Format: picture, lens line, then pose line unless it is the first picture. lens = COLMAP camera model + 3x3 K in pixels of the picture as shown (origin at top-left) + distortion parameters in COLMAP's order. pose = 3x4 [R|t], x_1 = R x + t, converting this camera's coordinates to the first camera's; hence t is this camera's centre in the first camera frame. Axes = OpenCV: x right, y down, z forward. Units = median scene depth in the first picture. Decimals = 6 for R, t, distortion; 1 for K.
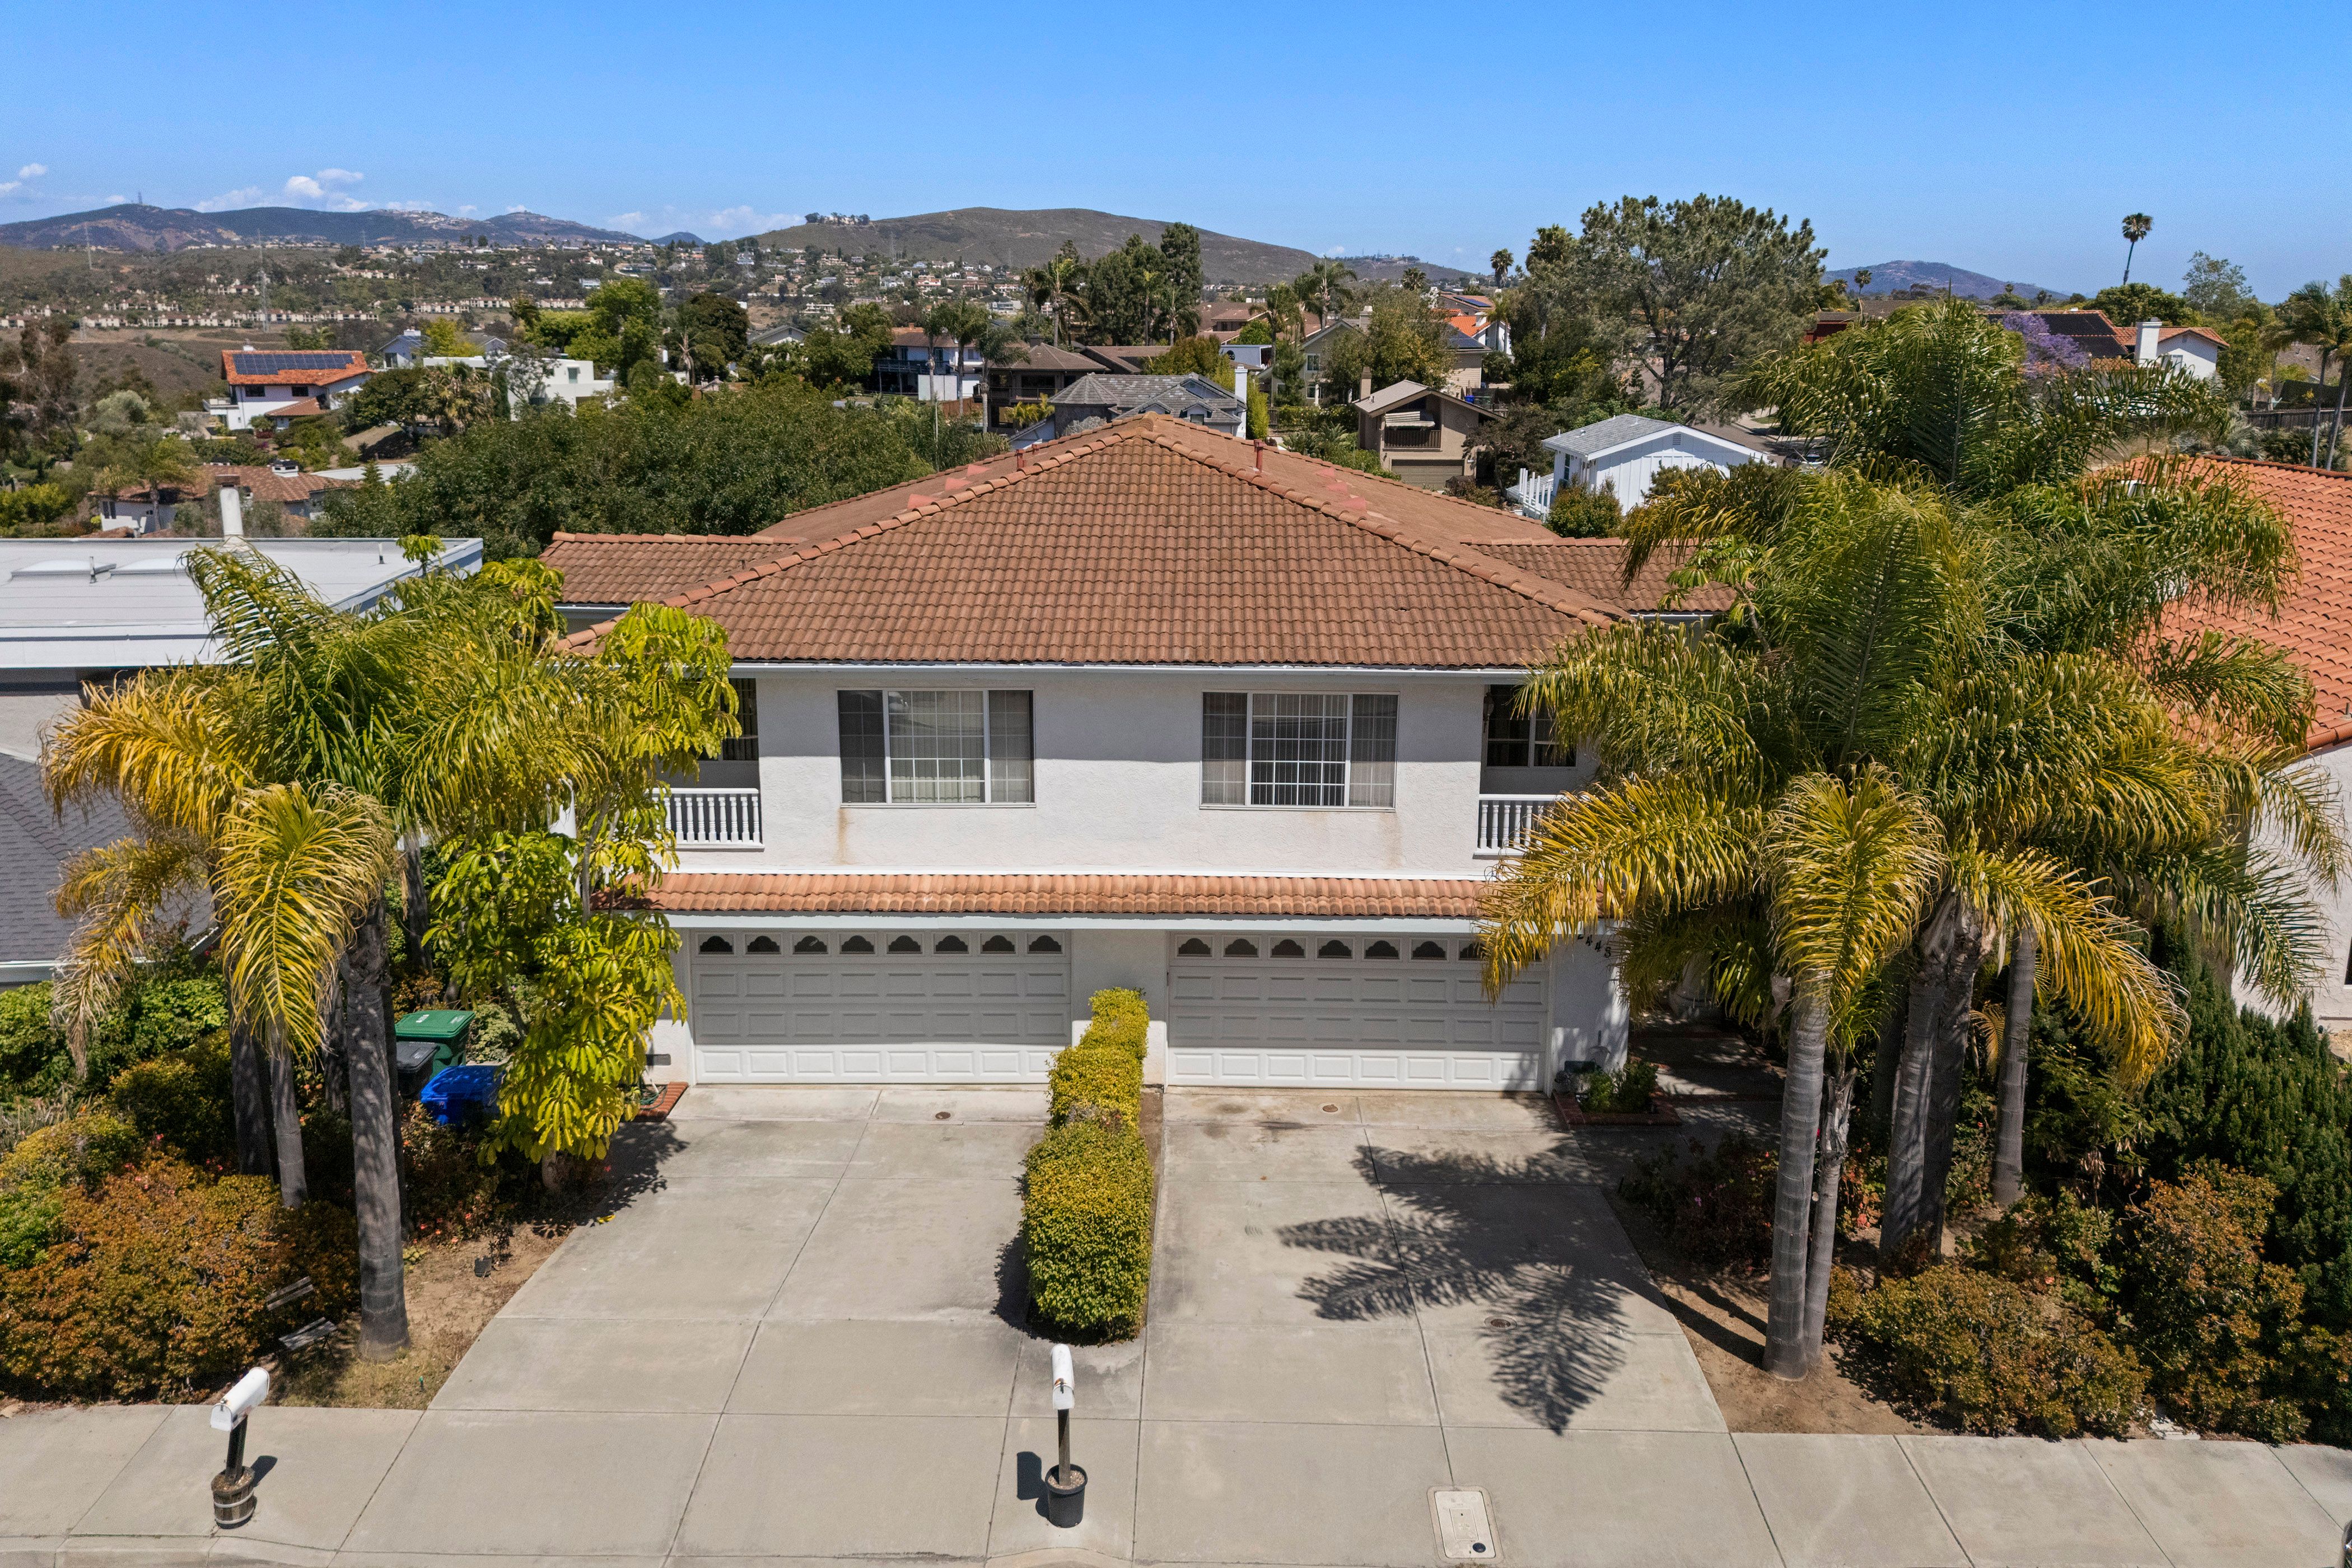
lens RADIAL K [[1695.3, 0, 1173.6], [0, 1695.3, 696.6], [0, 0, 1]] dist [0.093489, -0.098787]
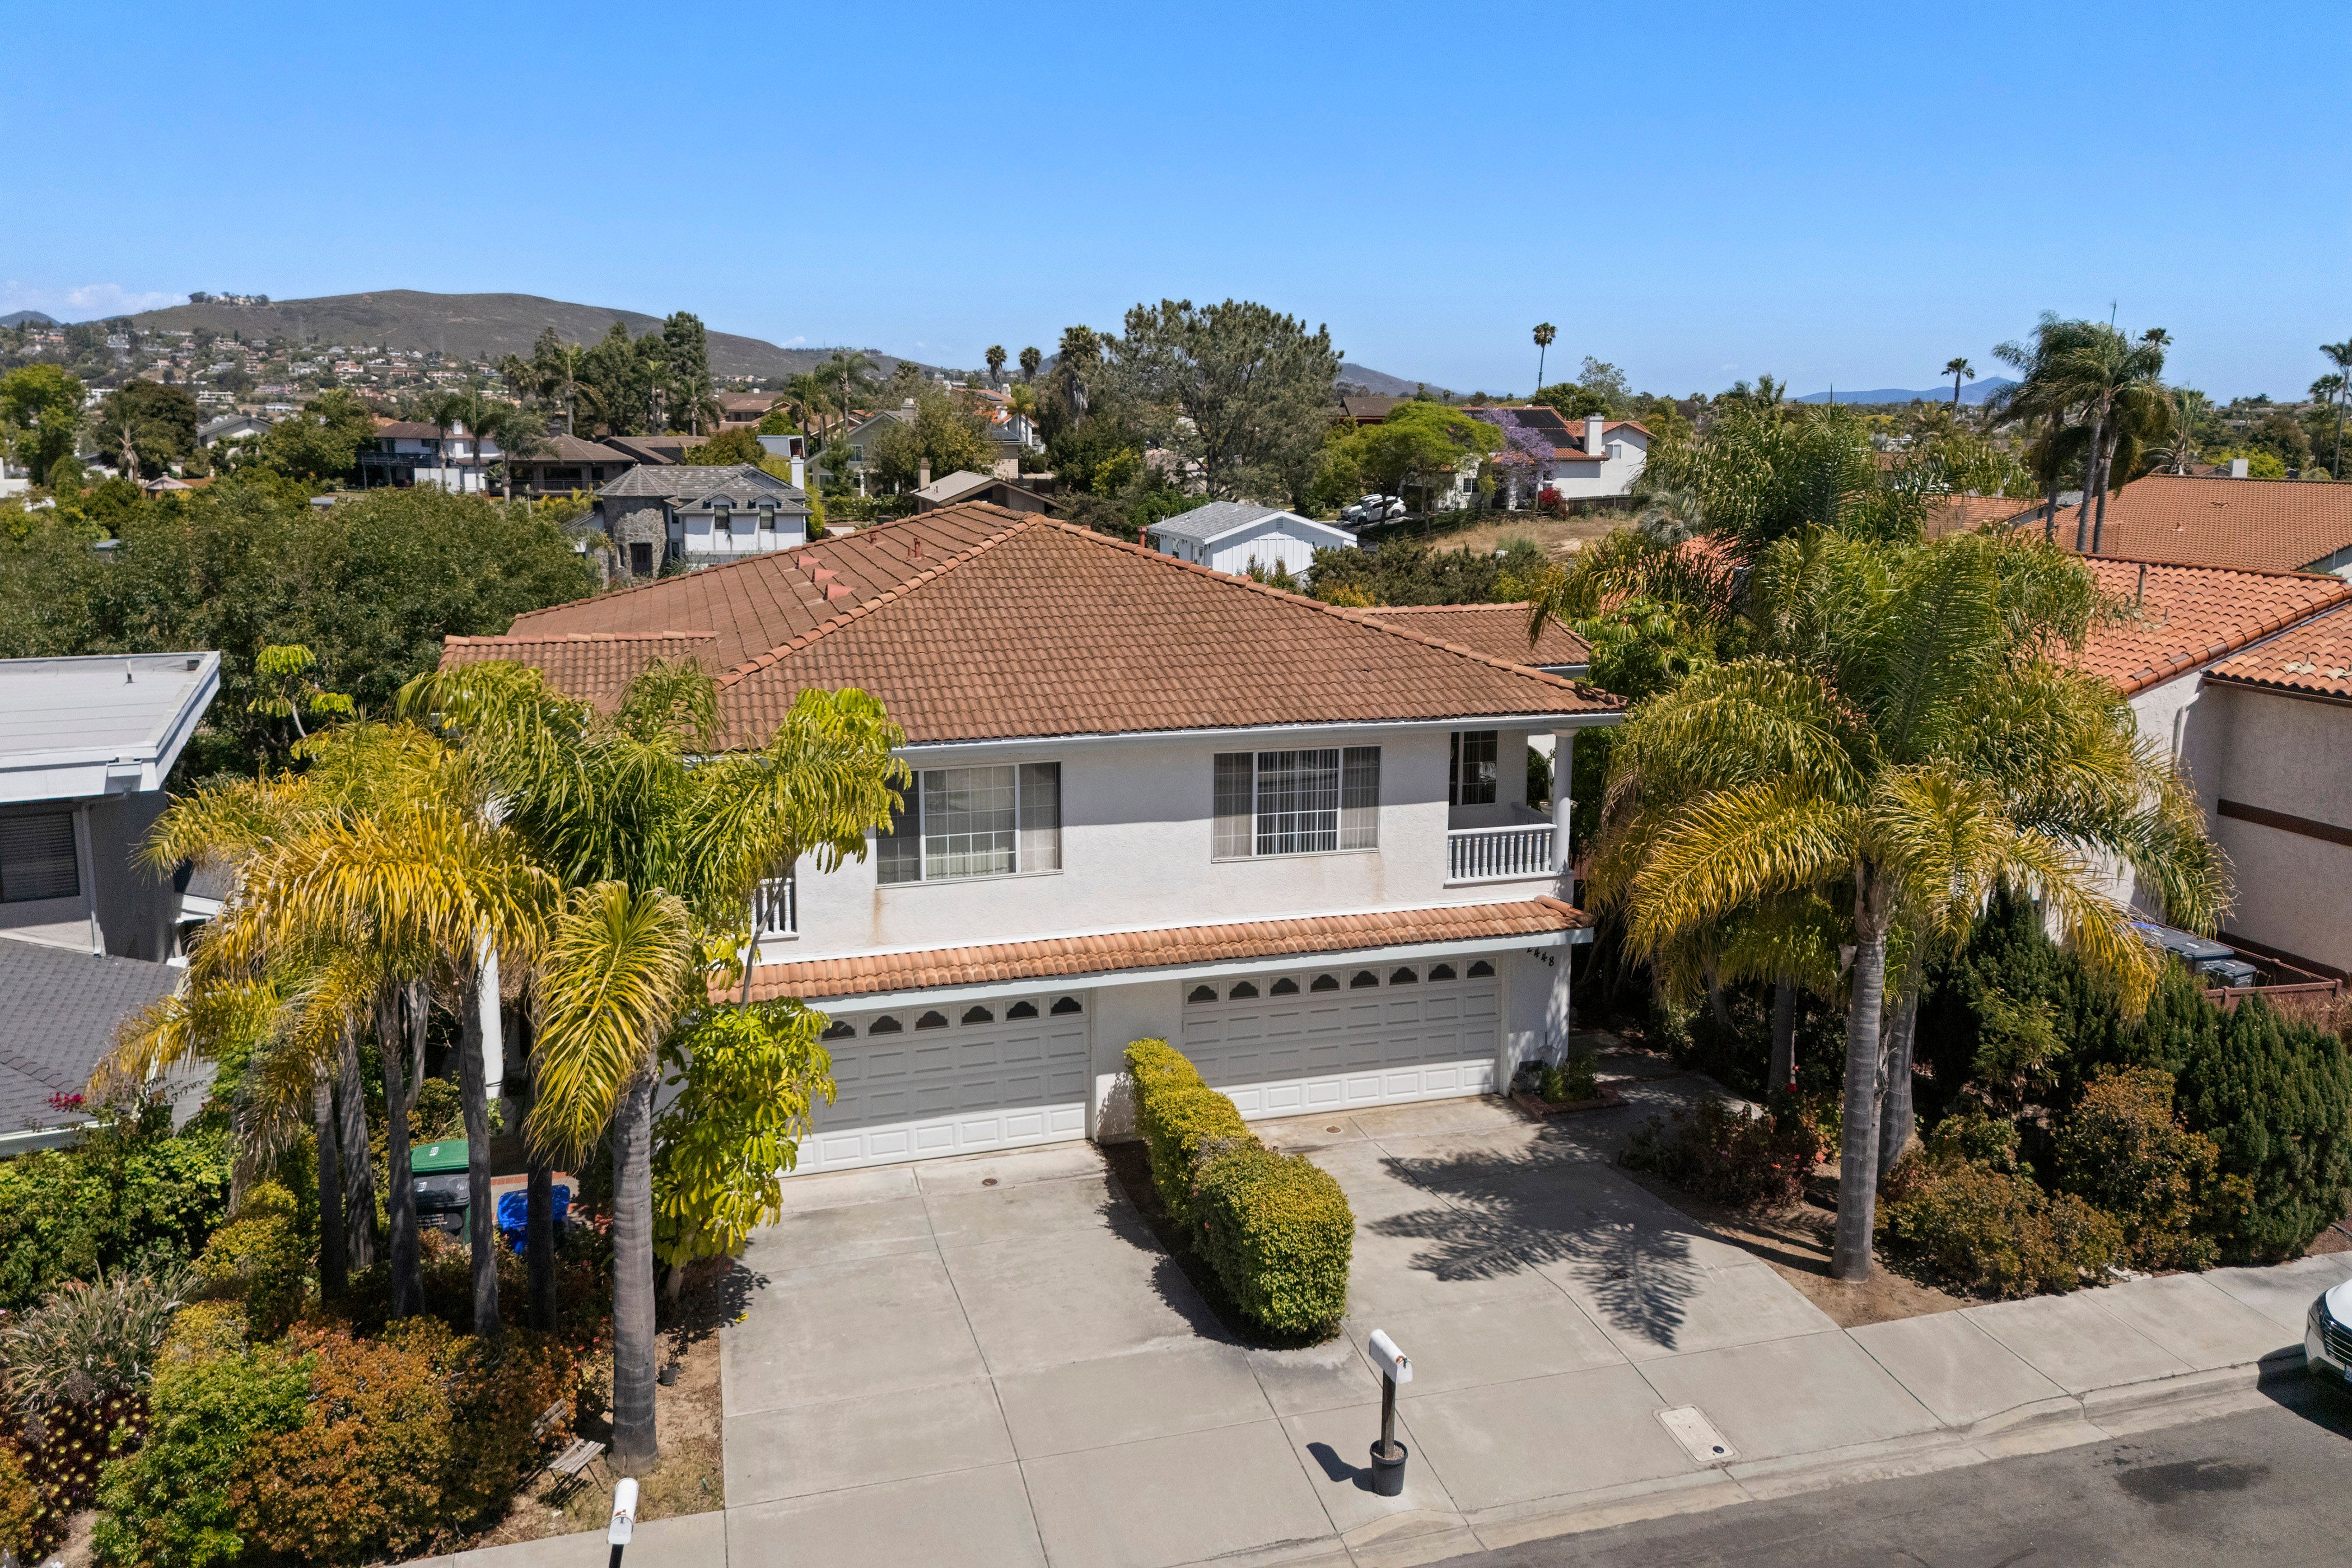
lens RADIAL K [[1692.8, 0, 1169.8], [0, 1692.8, 699.4], [0, 0, 1]] dist [0.099483, -0.117187]
pose [[0.956593, -0.050131, 0.287082, -0.315247], [0.064368, 0.997110, -0.040363, 0.004464], [-0.284229, 0.057090, 0.957055, -0.030357]]
